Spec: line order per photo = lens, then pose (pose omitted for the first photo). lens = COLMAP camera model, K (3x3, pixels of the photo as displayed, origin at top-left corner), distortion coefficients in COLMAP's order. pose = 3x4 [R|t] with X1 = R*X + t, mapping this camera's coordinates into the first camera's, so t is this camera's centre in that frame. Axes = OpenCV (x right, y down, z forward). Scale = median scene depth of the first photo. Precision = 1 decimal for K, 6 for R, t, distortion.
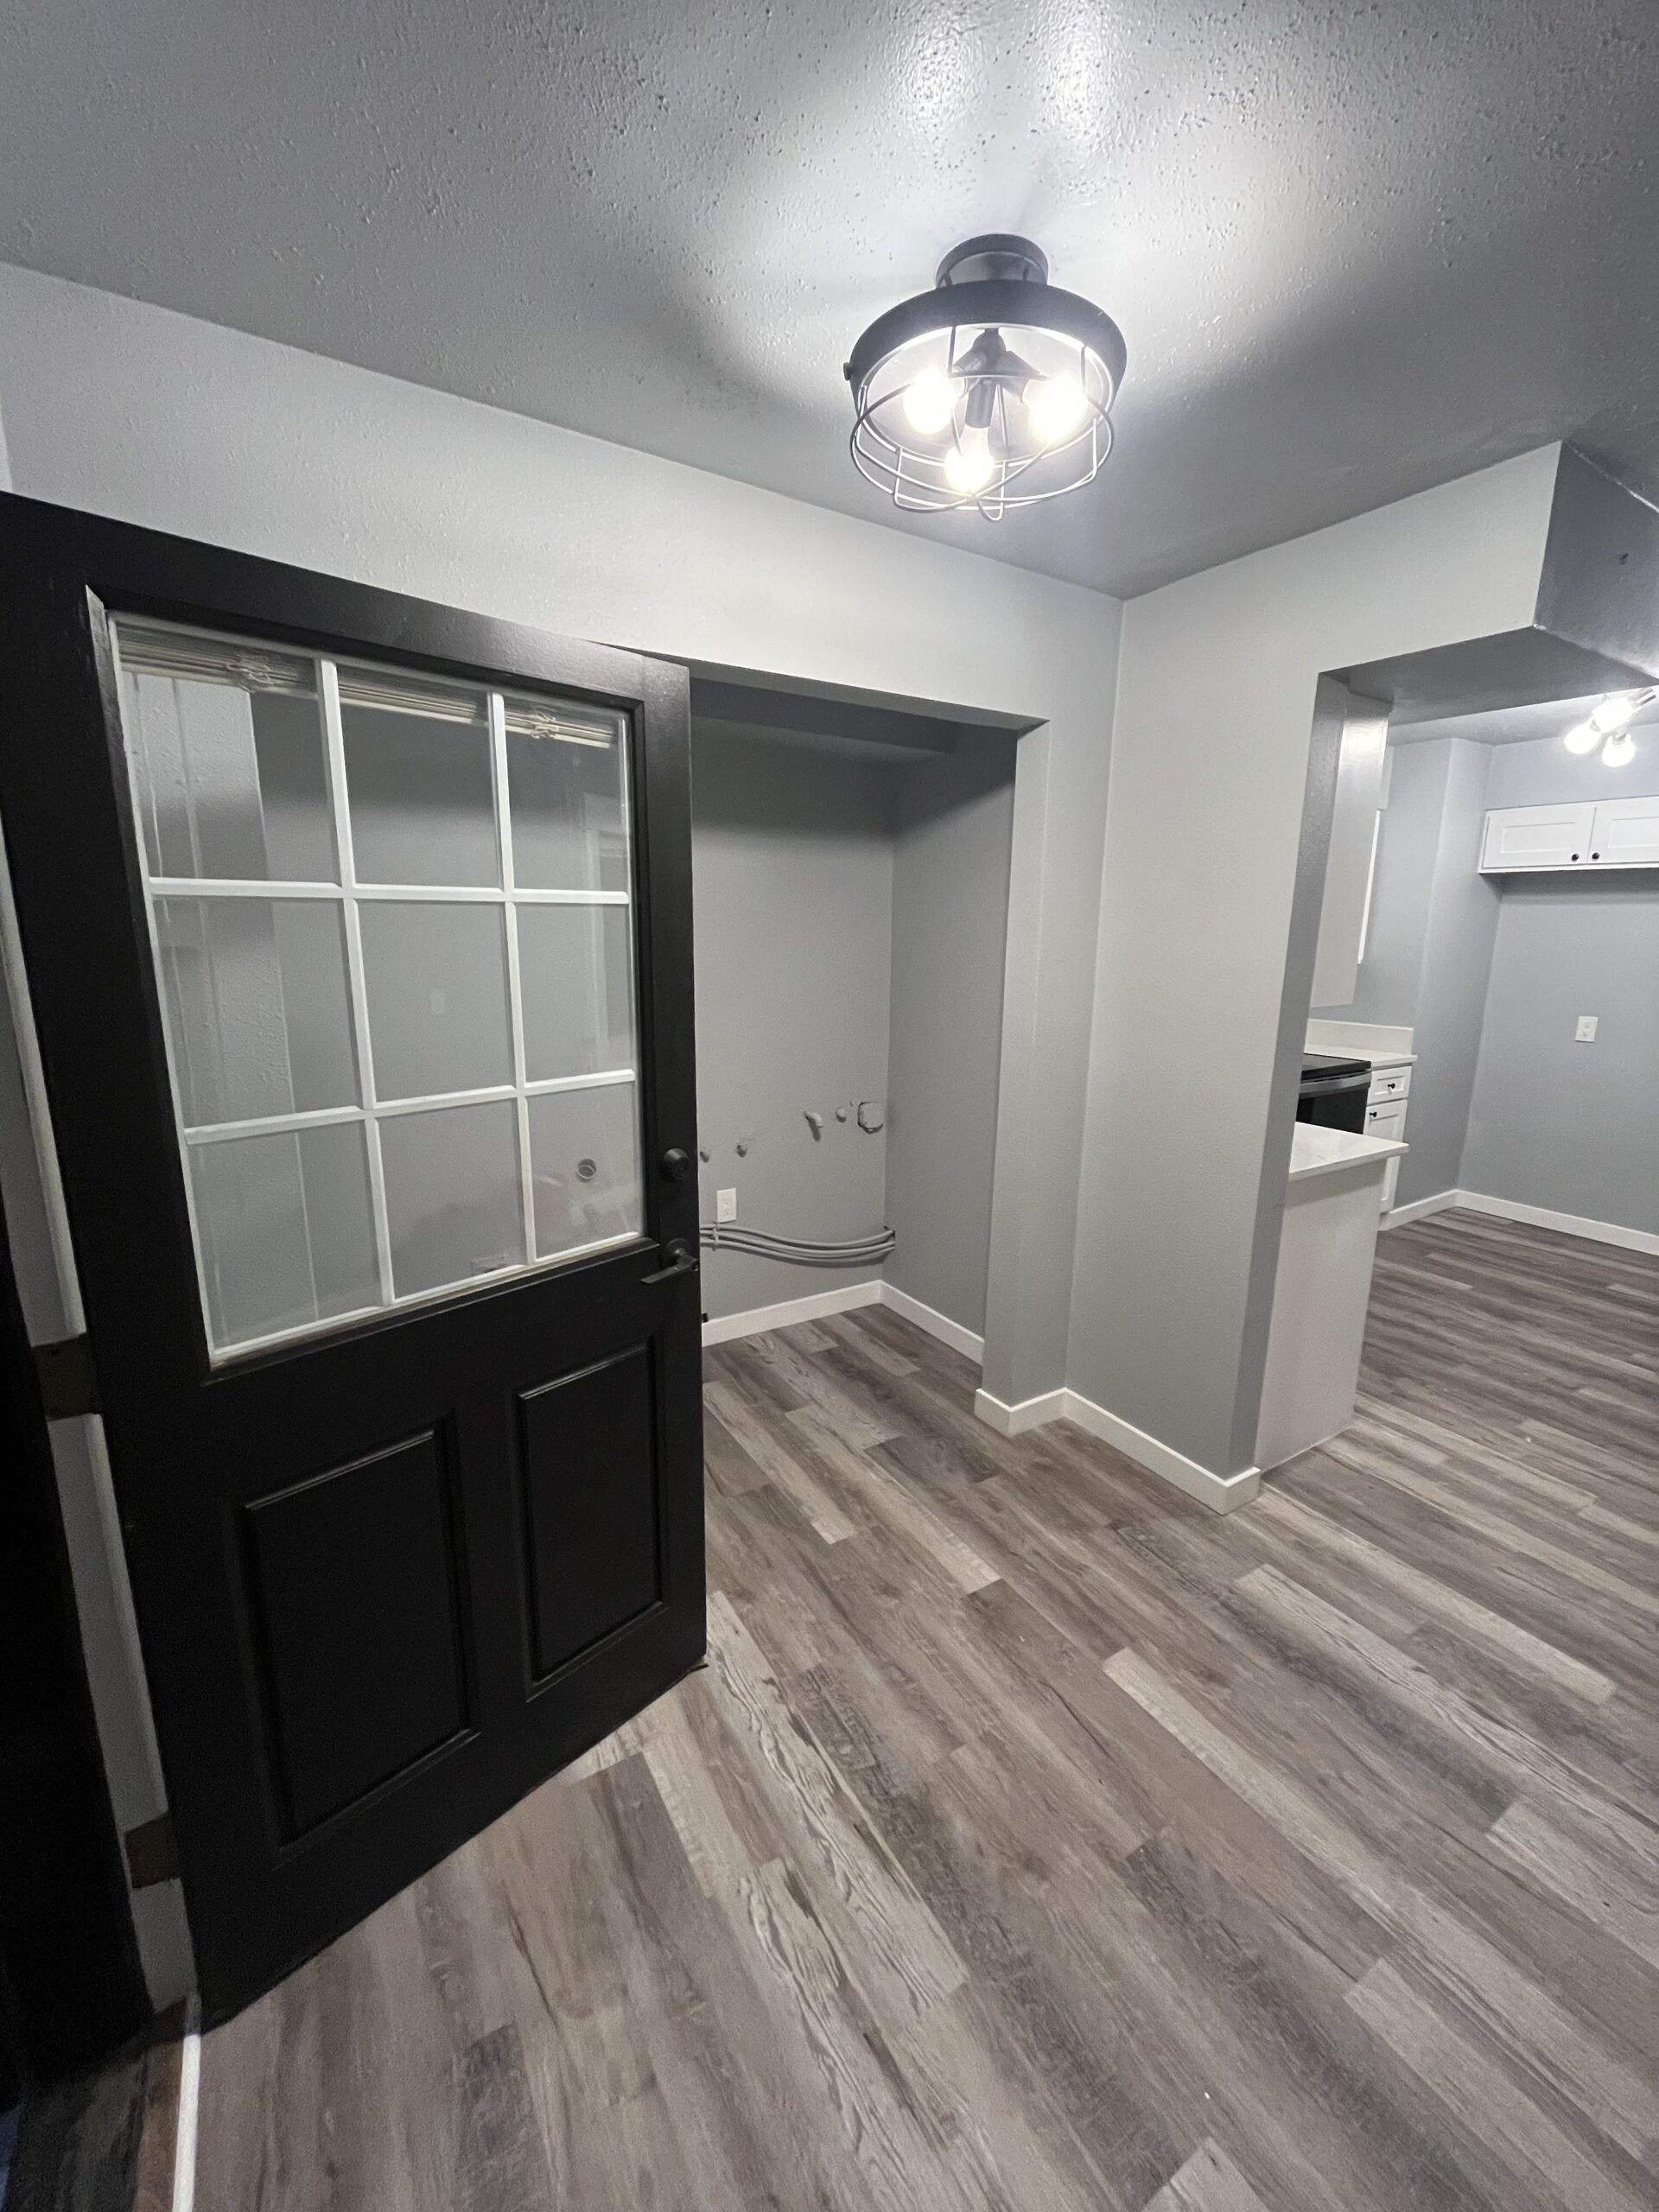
lens RADIAL K [[889.3, 0, 824.1], [0, 889.3, 1104.4], [0, 0, 1]] dist [-0.005563, 0.000145]
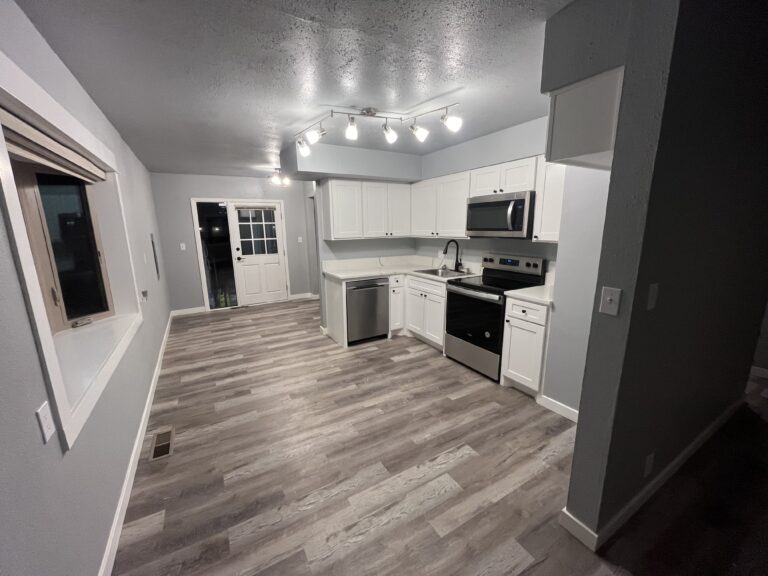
lens RADIAL K [[310.6, 0, 384.0], [0, 310.6, 288.0], [0, 0, 1]] dist [-0.000013, -0.000266]
pose [[-0.013205, 0.190522, -0.981594, 2.237866], [-0.190230, 0.963272, 0.189525, -0.234902], [0.981651, 0.189232, 0.023523, 1.269300]]
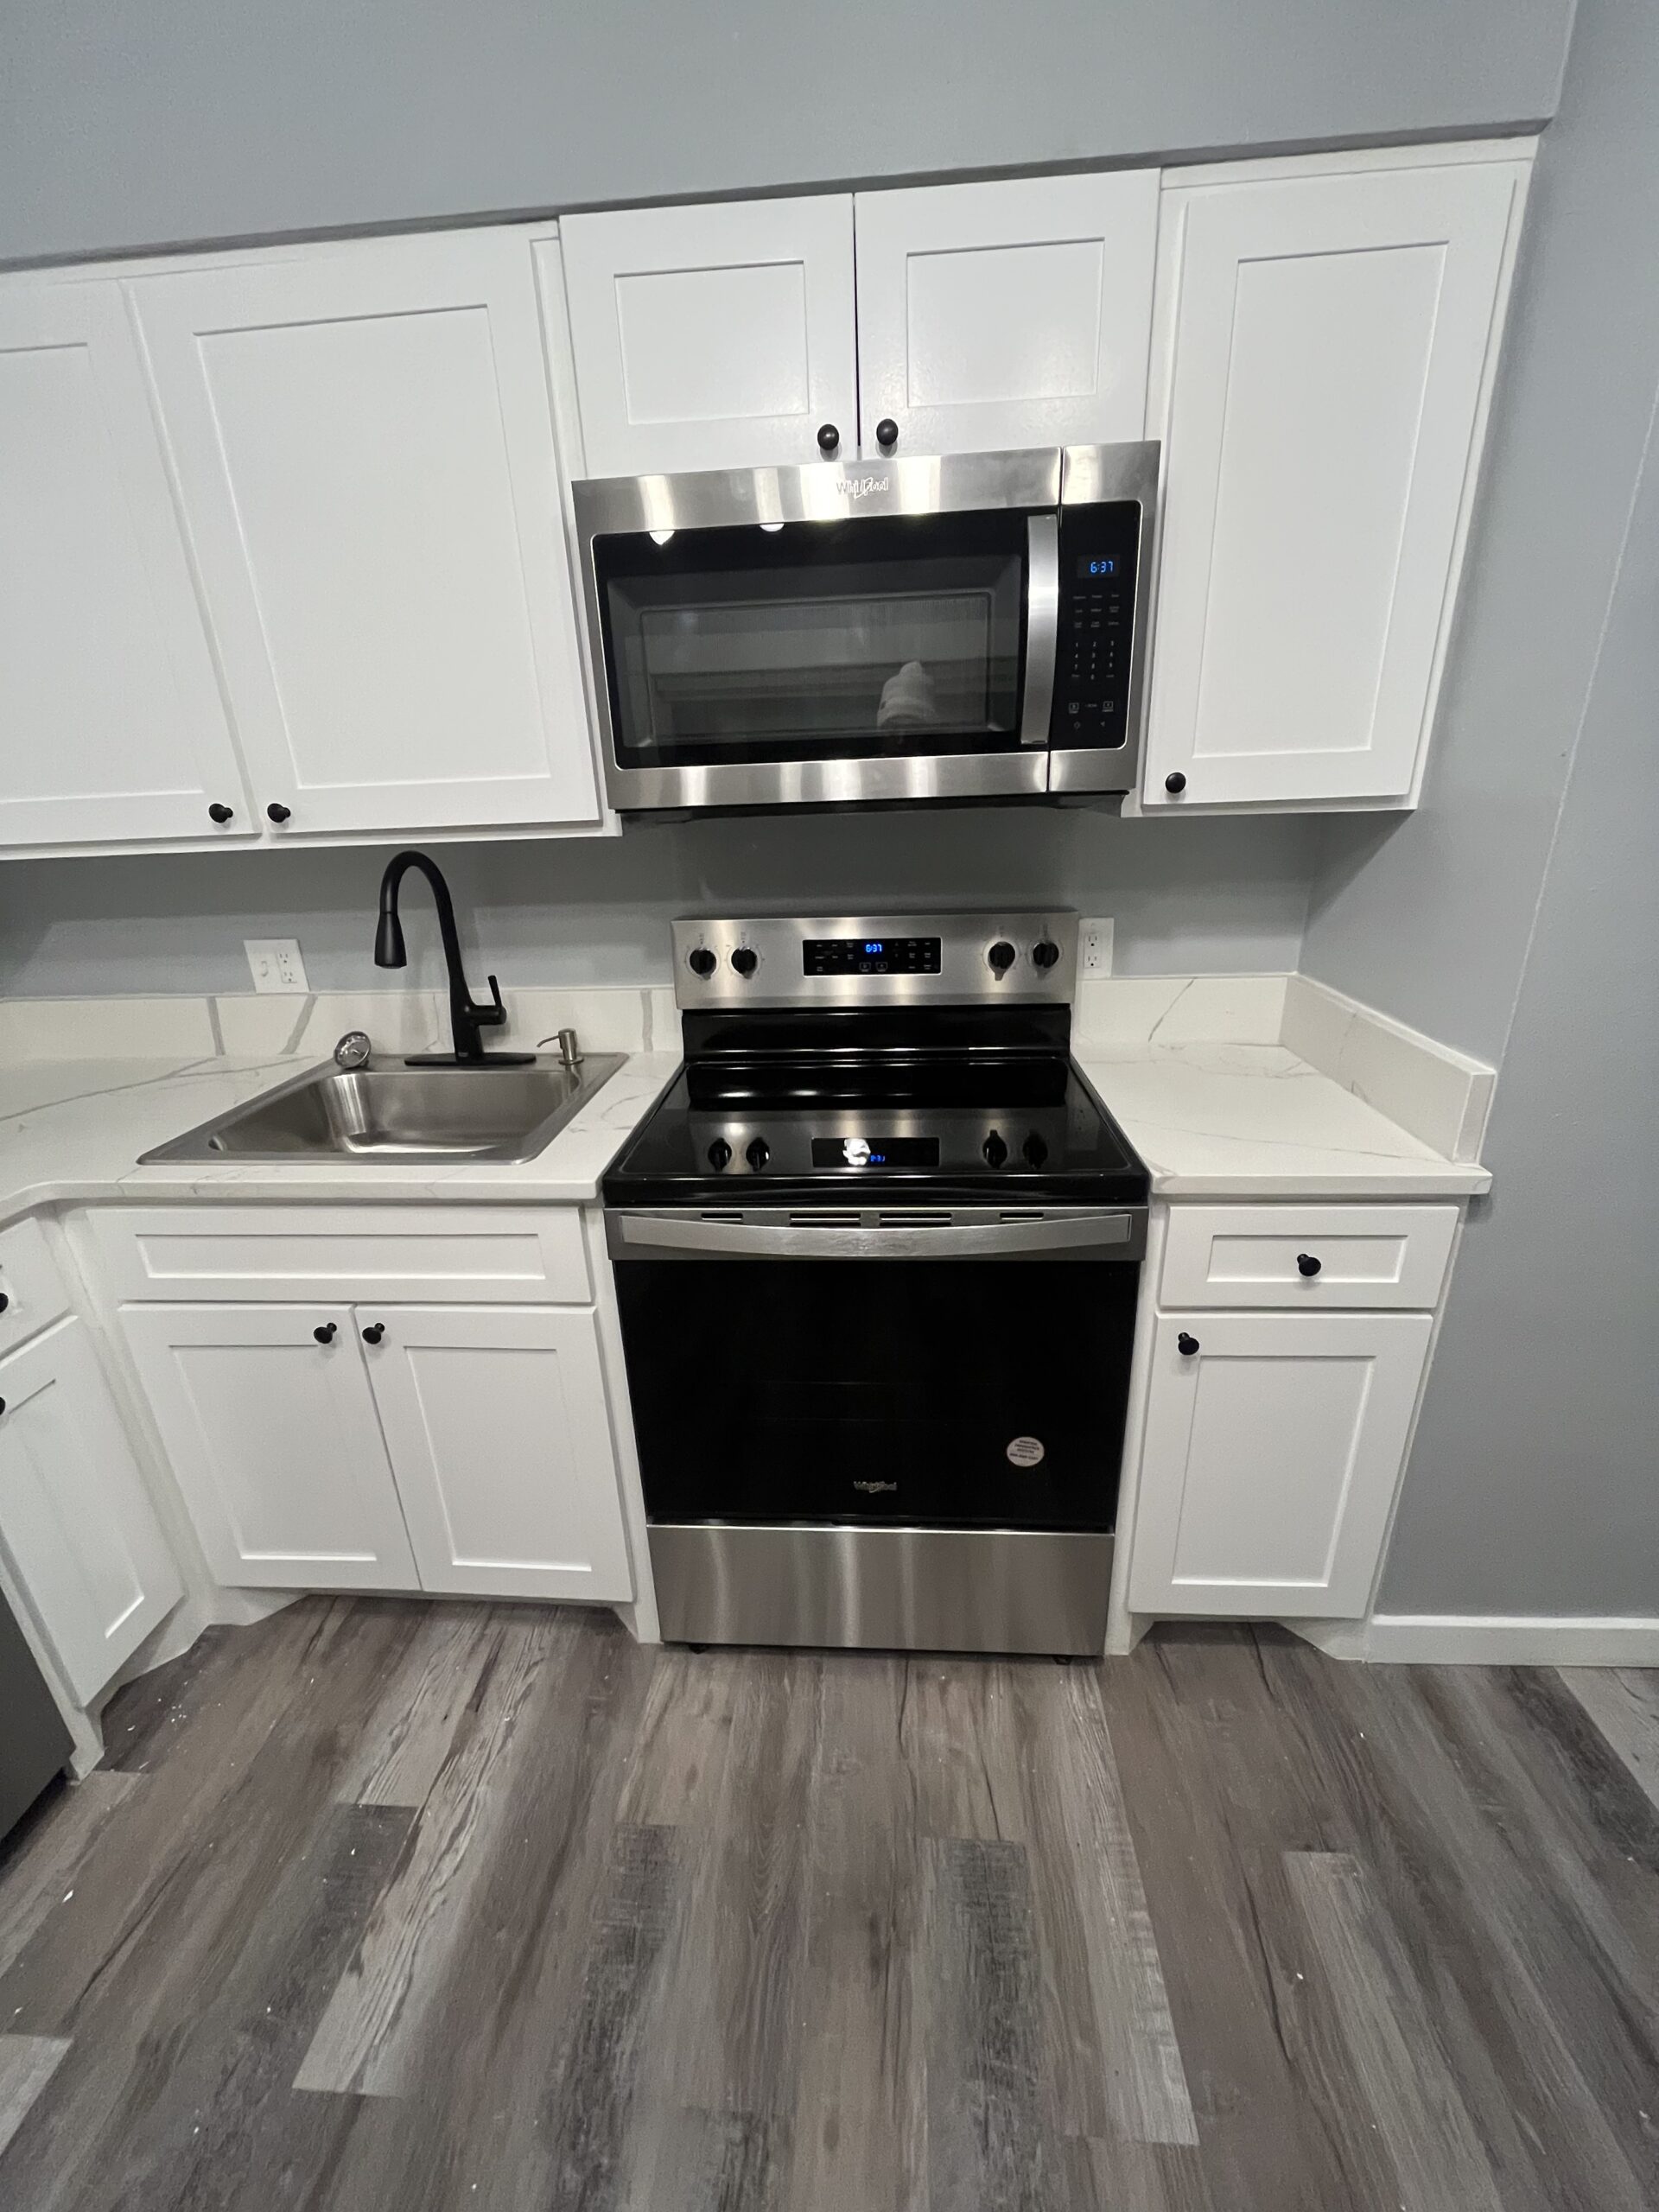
lens RADIAL K [[894.6, 0, 826.4], [0, 894.6, 1103.3], [0, 0, 1]] dist [-0.000013, -0.000266]
pose [[0.817686, 0.168177, -0.550550, 1.194483], [-0.074287, 0.979204, 0.188786, -0.204864], [0.570851, -0.113469, 0.813175, 1.242460]]
